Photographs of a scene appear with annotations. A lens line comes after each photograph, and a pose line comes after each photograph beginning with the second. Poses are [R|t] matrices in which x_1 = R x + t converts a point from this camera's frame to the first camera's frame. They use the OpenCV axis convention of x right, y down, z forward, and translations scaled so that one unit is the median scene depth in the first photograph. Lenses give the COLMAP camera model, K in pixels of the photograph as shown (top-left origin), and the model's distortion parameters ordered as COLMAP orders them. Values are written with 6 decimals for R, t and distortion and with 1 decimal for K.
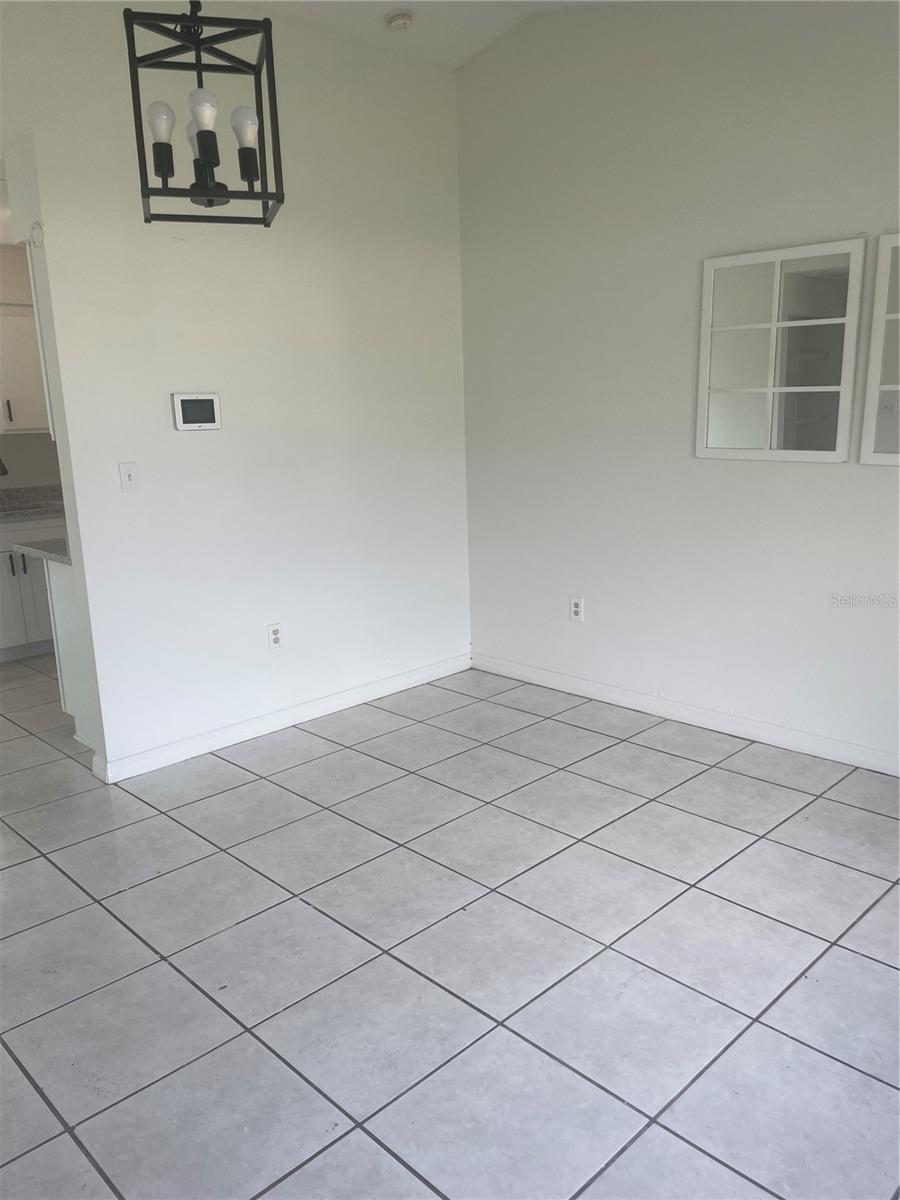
lens RADIAL K [[901.8, 0, 458.1], [0, 901.8, 602.3], [0, 0, 1]] dist [0.102830, -0.136821]
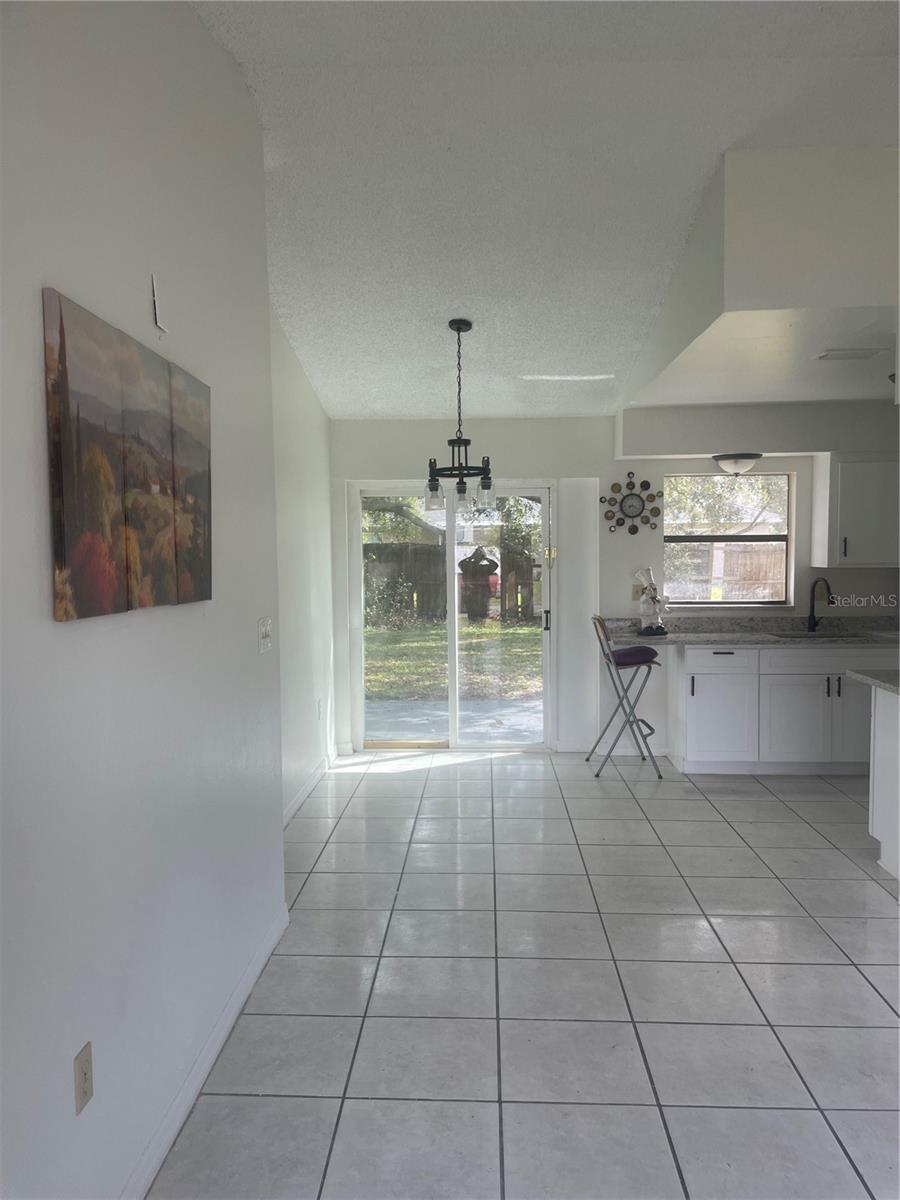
lens RADIAL K [[902.0, 0, 450.8], [0, 902.0, 614.7], [0, 0, 1]] dist [0.104842, -0.136161]
pose [[0.687737, 0.075961, -0.721974, -0.038663], [-0.163656, 0.985133, -0.052247, 0.009072], [0.707272, 0.154088, 0.689944, -0.143501]]
